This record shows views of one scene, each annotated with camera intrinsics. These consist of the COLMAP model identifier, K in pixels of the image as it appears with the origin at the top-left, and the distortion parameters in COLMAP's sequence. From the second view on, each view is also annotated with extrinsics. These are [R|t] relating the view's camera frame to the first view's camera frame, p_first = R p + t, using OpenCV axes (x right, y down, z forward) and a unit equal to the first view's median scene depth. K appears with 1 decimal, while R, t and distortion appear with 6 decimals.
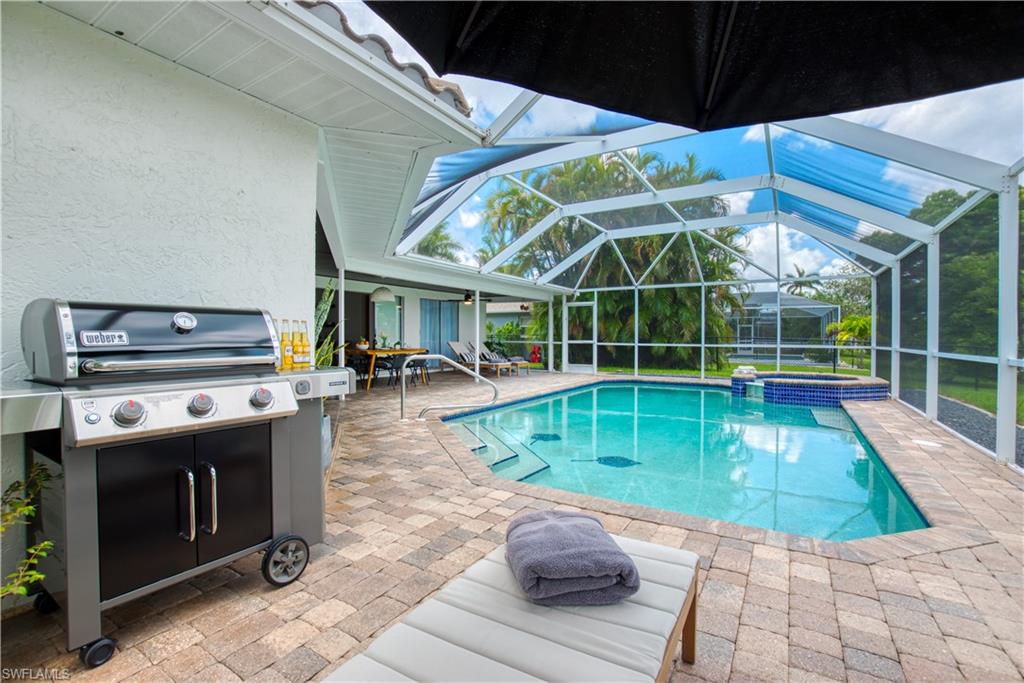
lens RADIAL K [[442.3, 0, 512.0], [0, 442.3, 341.5], [0, 0, 1]] dist [-0.001322, -0.000101]
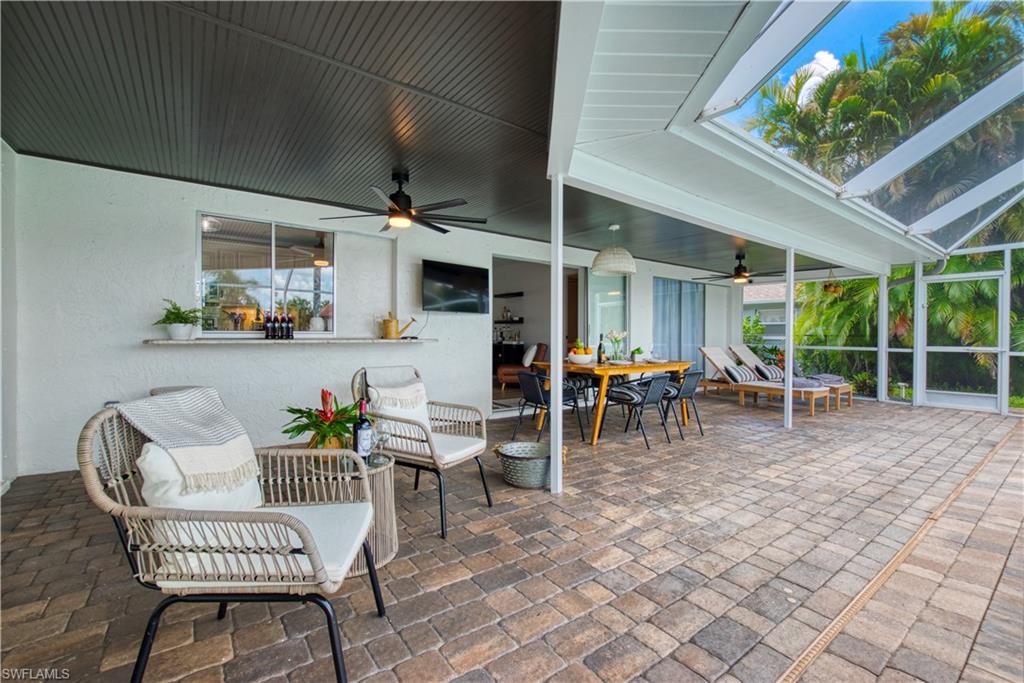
lens RADIAL K [[442.3, 0, 512.0], [0, 442.3, 341.5], [0, 0, 1]] dist [-0.001322, -0.000101]
pose [[0.926598, 0.007364, -0.375982, -0.144551], [-0.007371, 0.999972, 0.001421, -0.005360], [0.375982, 0.001454, 0.926626, 0.320699]]
